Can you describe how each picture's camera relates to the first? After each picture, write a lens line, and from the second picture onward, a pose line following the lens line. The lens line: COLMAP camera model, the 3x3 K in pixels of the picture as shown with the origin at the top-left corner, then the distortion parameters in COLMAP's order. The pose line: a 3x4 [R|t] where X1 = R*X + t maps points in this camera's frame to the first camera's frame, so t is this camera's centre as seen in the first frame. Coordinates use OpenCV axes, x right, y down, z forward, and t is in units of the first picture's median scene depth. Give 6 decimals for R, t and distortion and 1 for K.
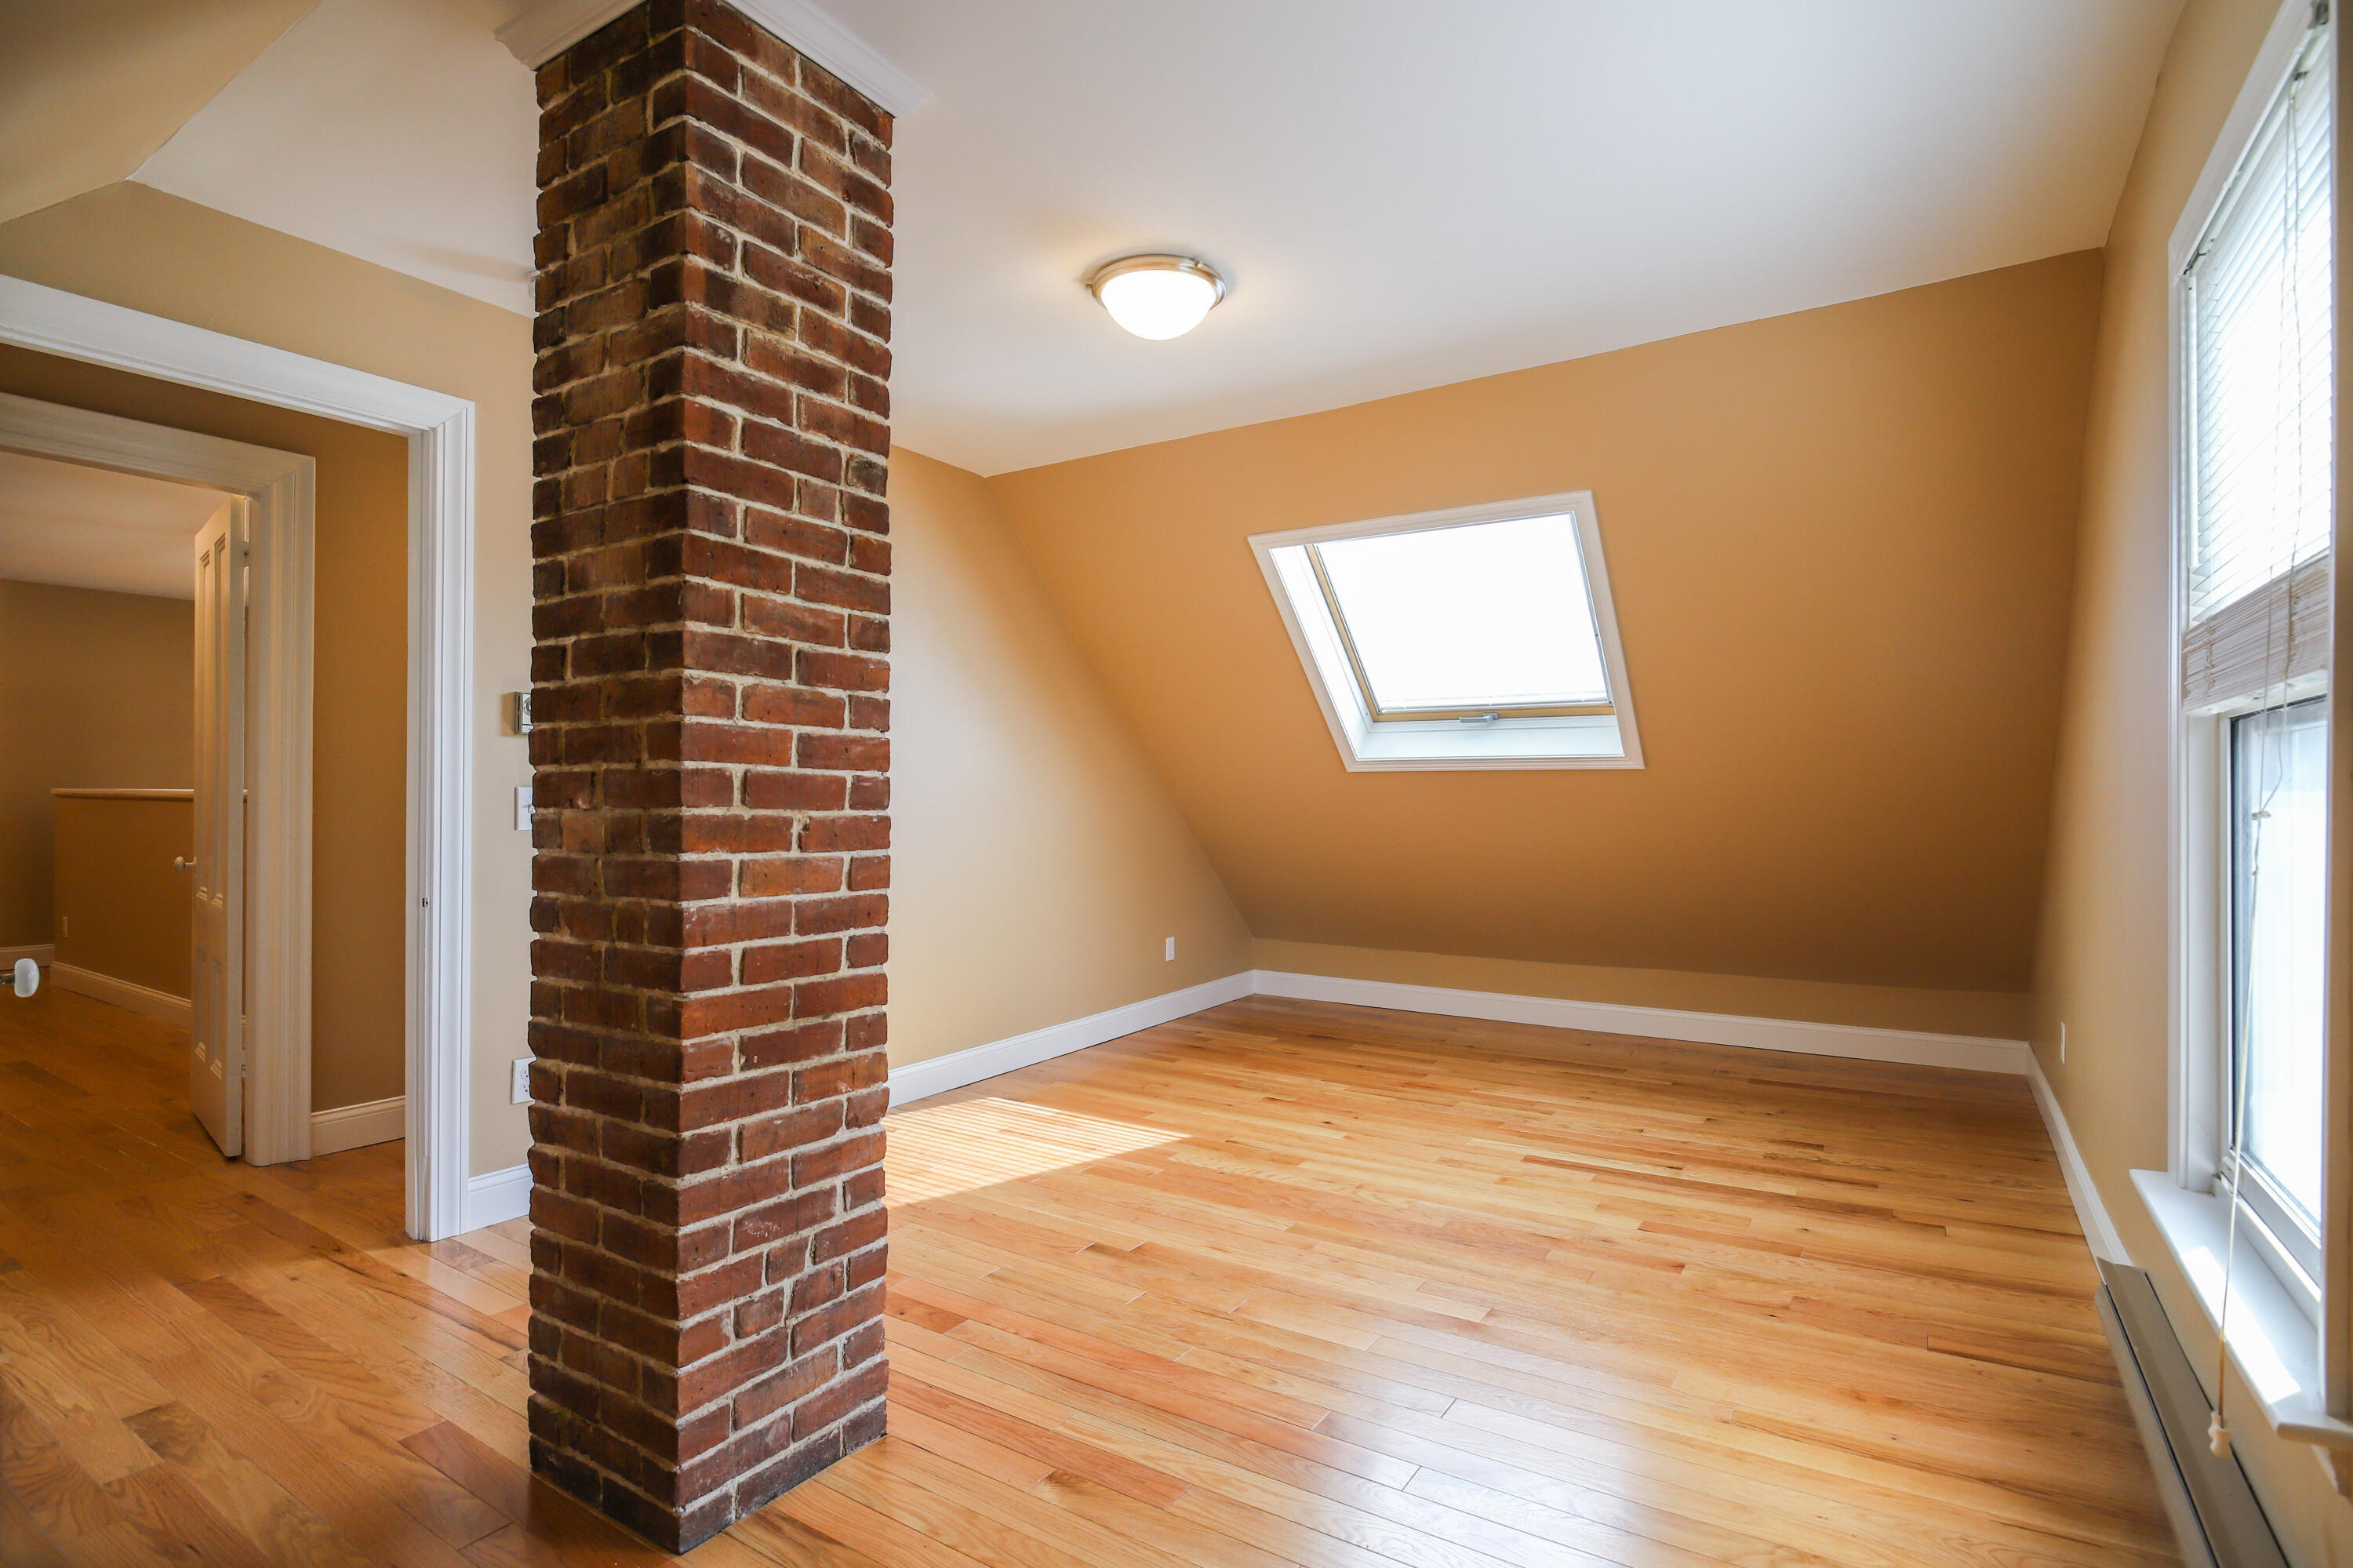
lens RADIAL K [[1145.9, 0, 1166.0], [0, 1145.9, 797.6], [0, 0, 1]] dist [0.005220, -0.015679]
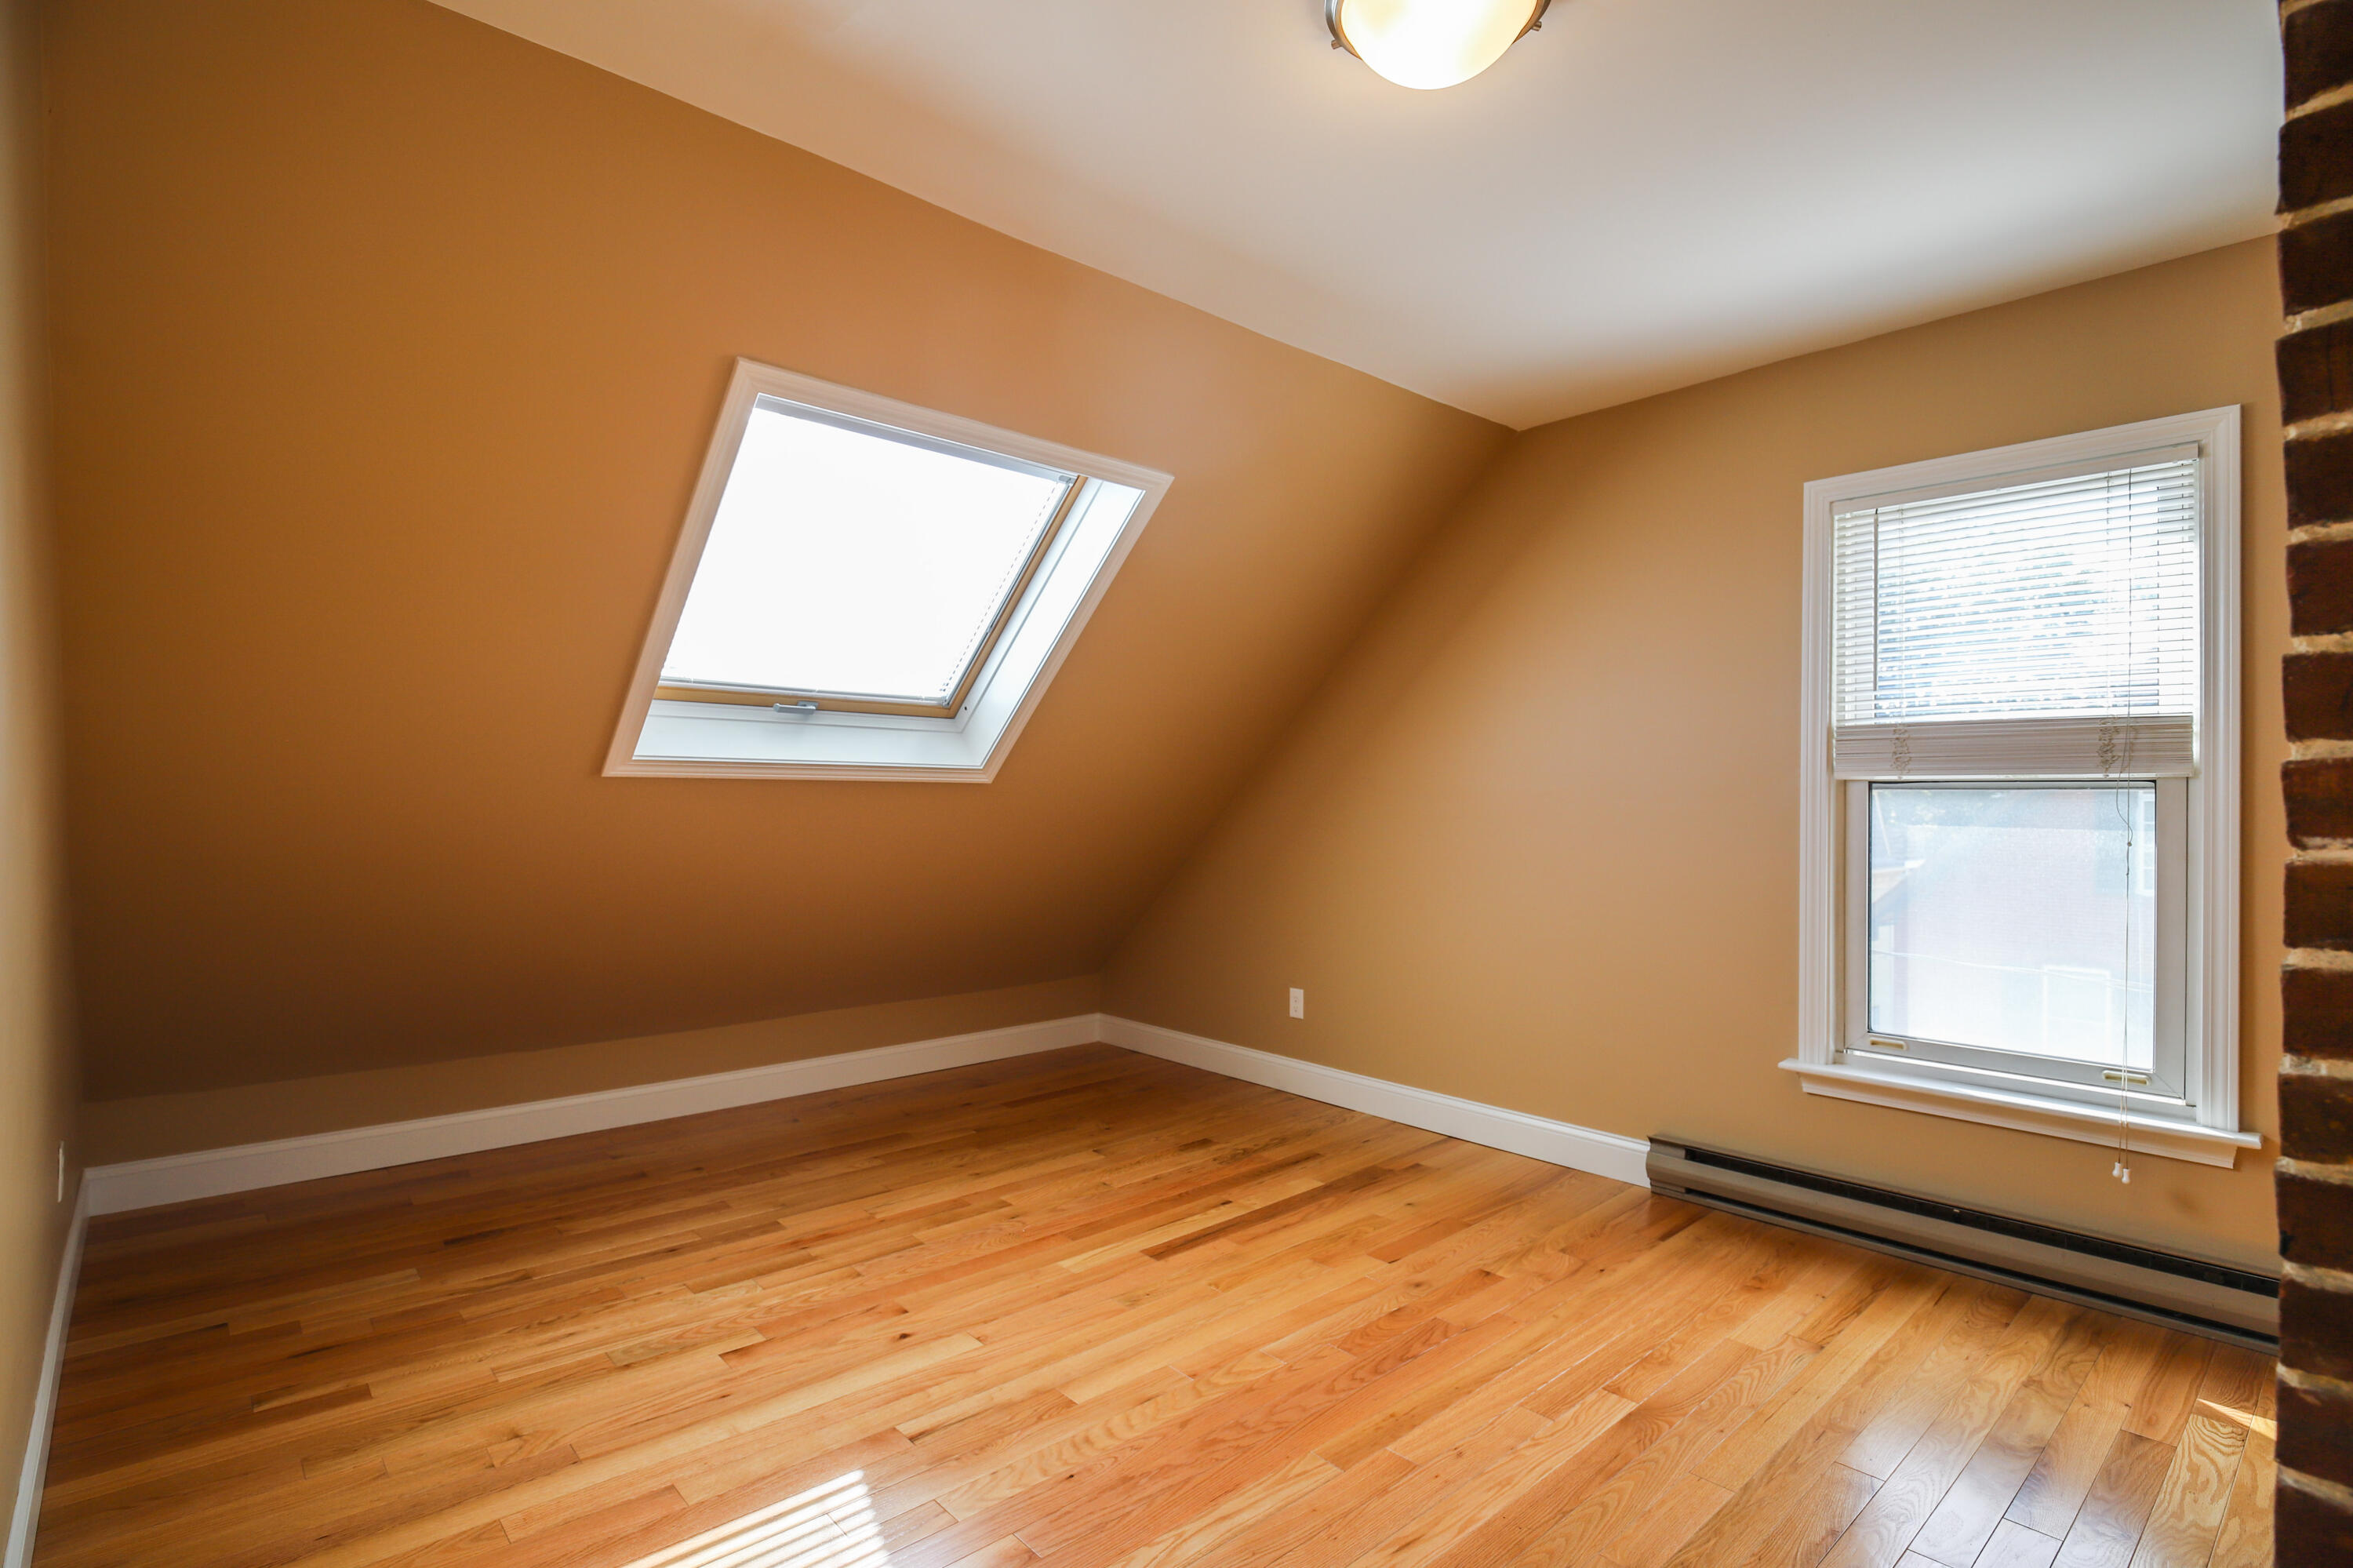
lens RADIAL K [[1145.9, 0, 1166.0], [0, 1145.9, 797.6], [0, 0, 1]] dist [0.005220, -0.015679]
pose [[0.259781, -0.002964, 0.965663, -0.496621], [-0.002972, 0.999988, 0.003868, -0.022092], [-0.965663, -0.003875, 0.259769, 0.789515]]
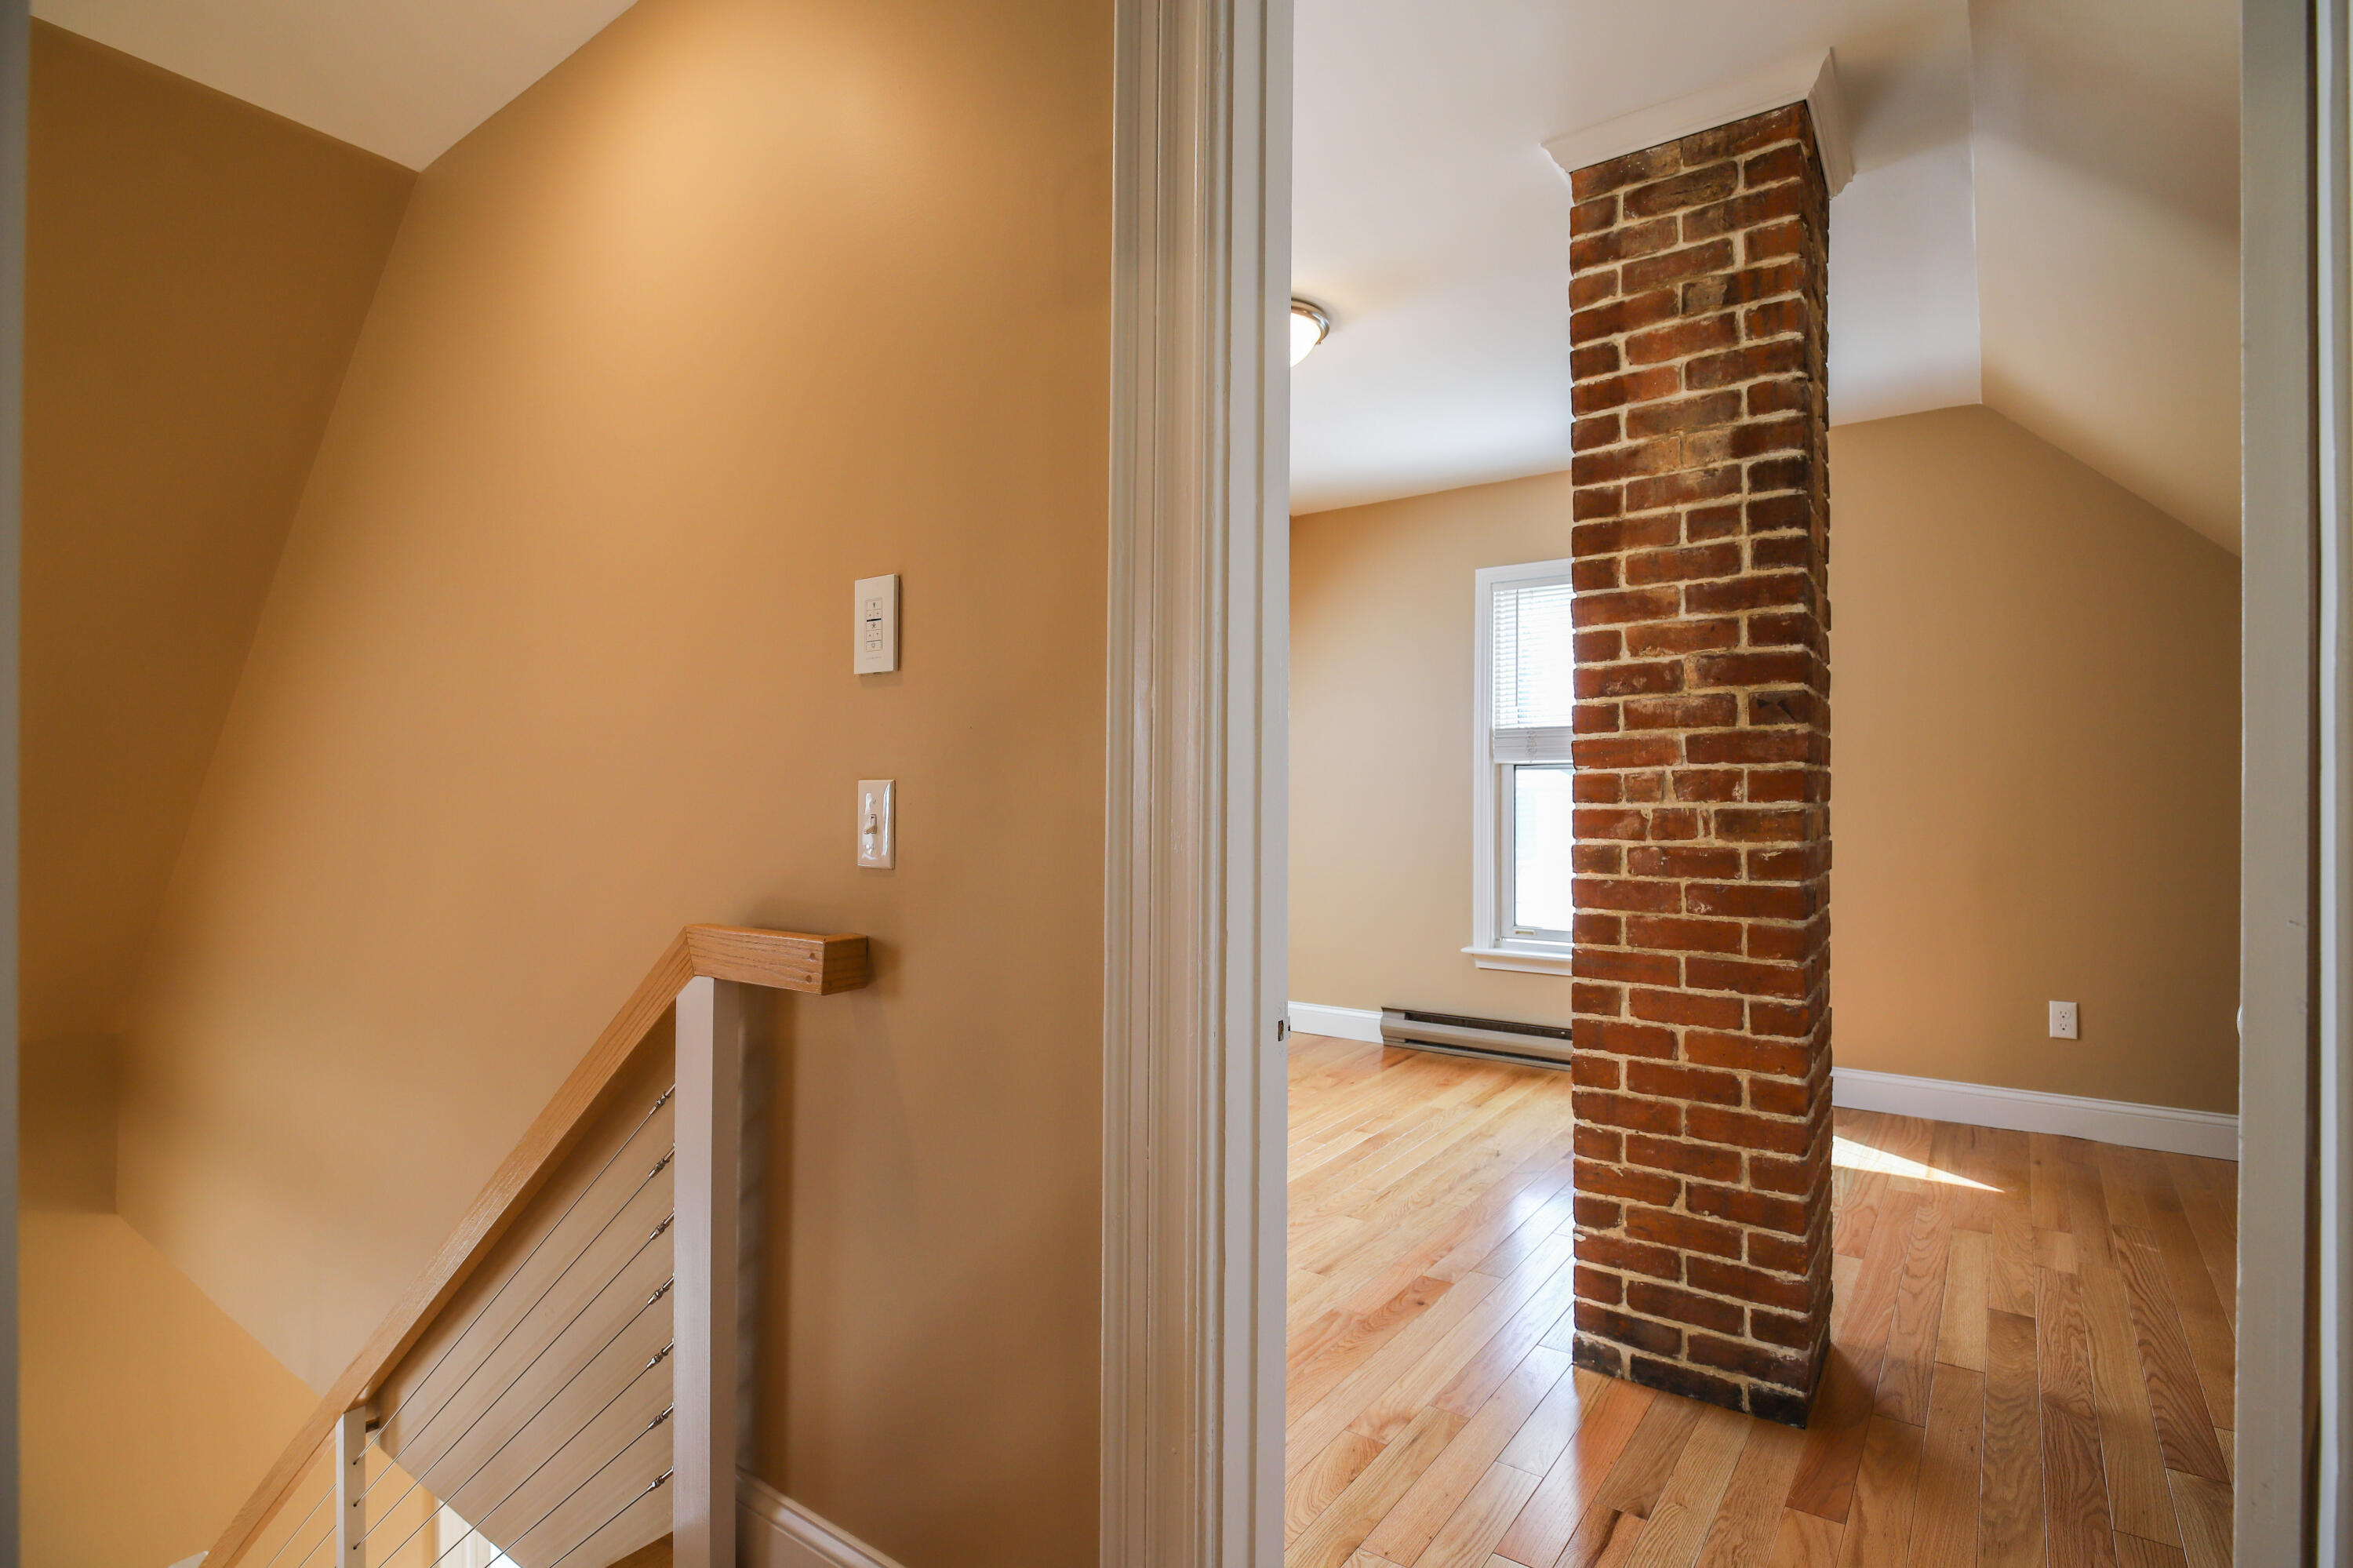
lens RADIAL K [[1145.9, 0, 1166.0], [0, 1145.9, 797.6], [0, 0, 1]] dist [0.005220, -0.015679]
pose [[0.056917, -0.005321, 0.998365, -0.888008], [-0.000404, 0.999986, 0.005353, -0.000747], [-0.998379, -0.000708, 0.056914, 0.832746]]
